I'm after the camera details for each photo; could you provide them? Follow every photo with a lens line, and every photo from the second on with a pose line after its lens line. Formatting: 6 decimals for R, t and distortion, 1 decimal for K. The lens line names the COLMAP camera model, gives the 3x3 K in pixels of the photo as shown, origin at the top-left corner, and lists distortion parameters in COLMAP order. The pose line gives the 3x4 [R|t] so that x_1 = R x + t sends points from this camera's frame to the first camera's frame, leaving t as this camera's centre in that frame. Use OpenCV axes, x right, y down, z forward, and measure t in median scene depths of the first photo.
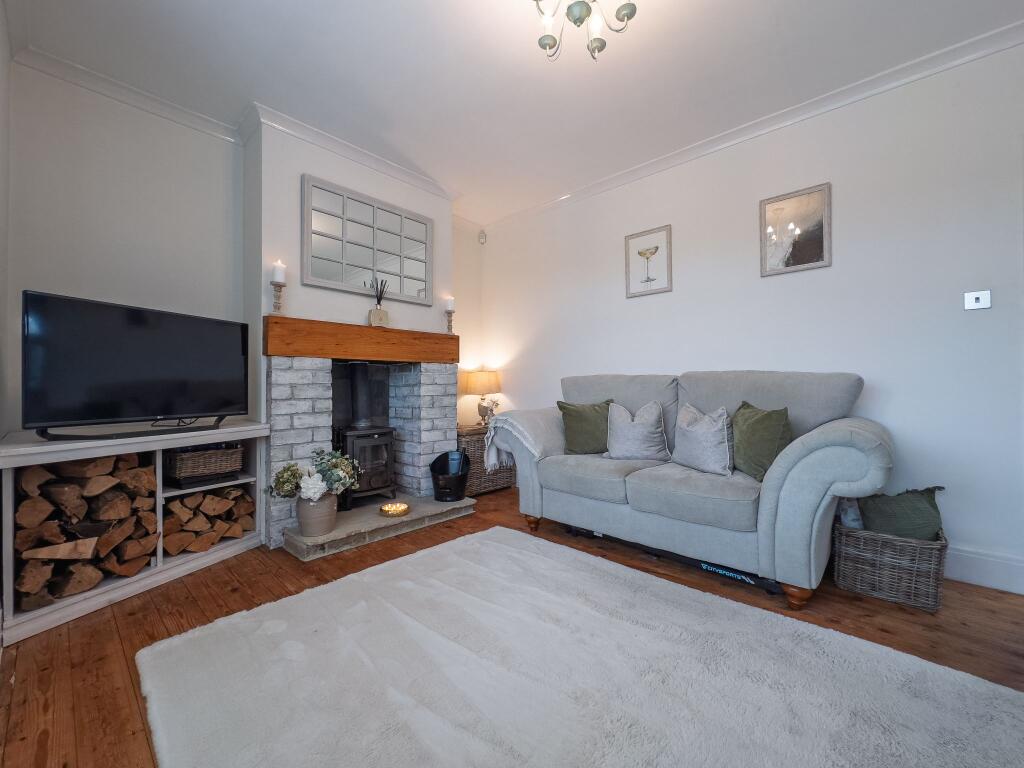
lens RADIAL K [[420.3, 0, 512.0], [0, 420.3, 384.0], [0, 0, 1]] dist [0.000025, -0.000131]
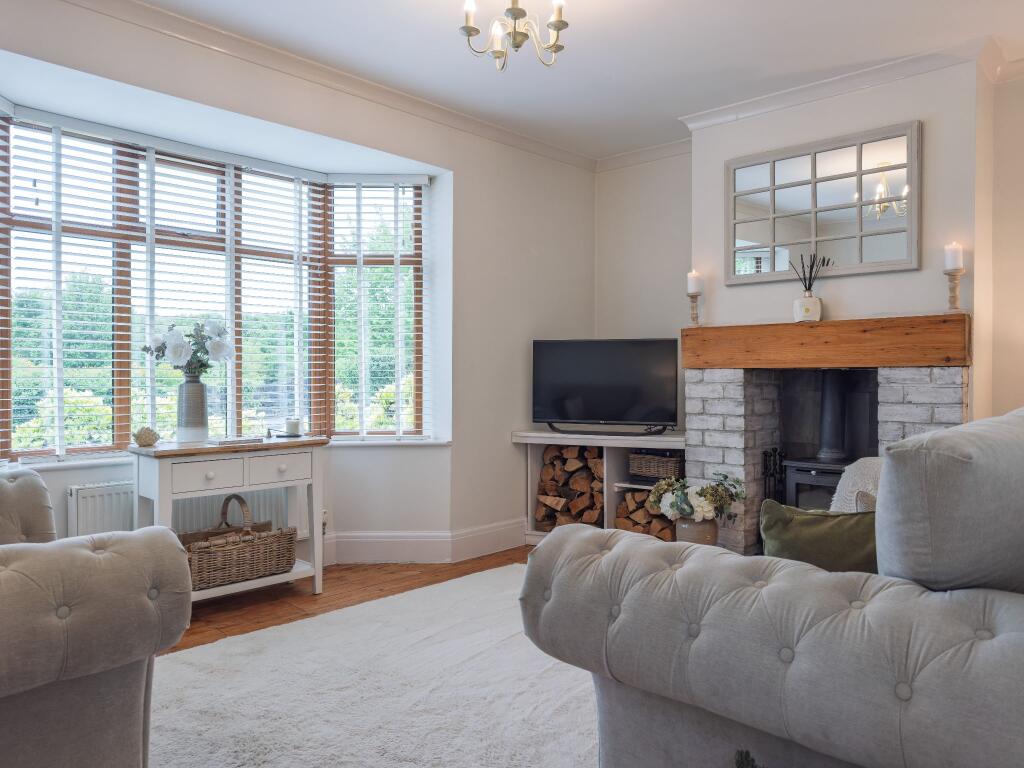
lens RADIAL K [[733.5, 0, 499.0], [0, 733.5, 377.0], [0, 0, 1]] dist [-0.004862, -0.002989]
pose [[-0.034800, 0.008891, -0.999355, 1.135993], [0.005079, 0.999949, 0.008720, -0.063733], [0.999381, -0.004773, -0.034844, 0.608737]]
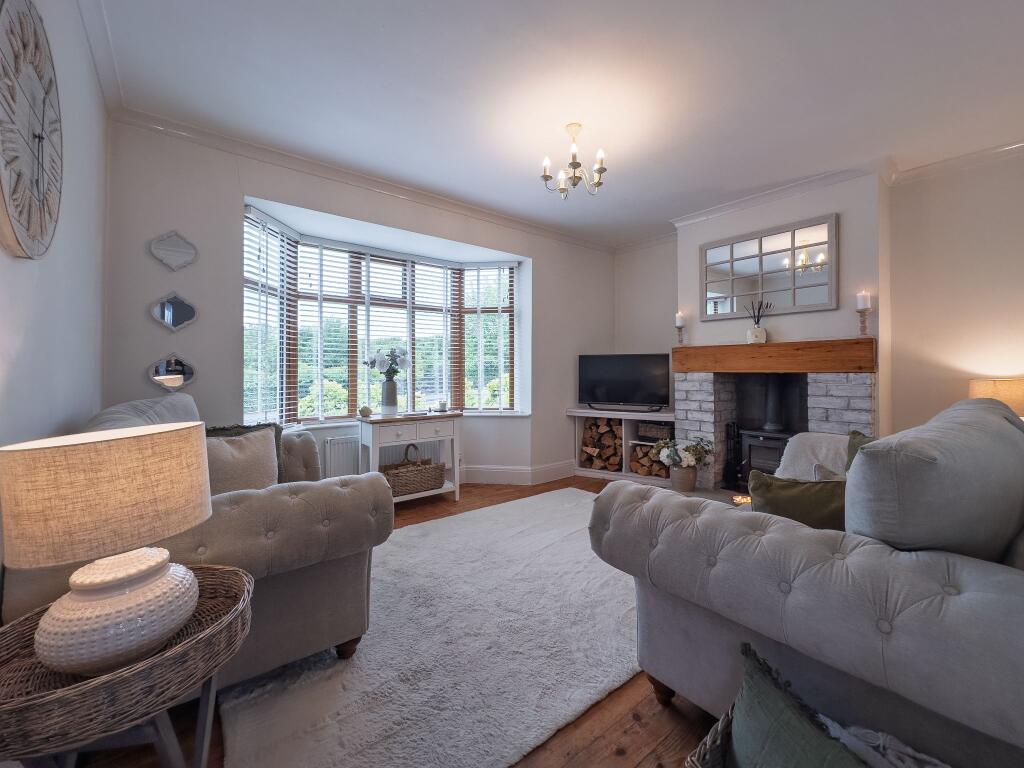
lens RADIAL K [[412.6, 0, 486.4], [0, 412.6, 367.1], [0, 0, 1]] dist [-0.001201, -0.000073]
pose [[-0.190795, -0.001455, -0.981629, 1.099502], [0.007210, 0.999970, -0.002883, -0.086166], [0.981603, -0.007627, -0.190779, 0.578797]]
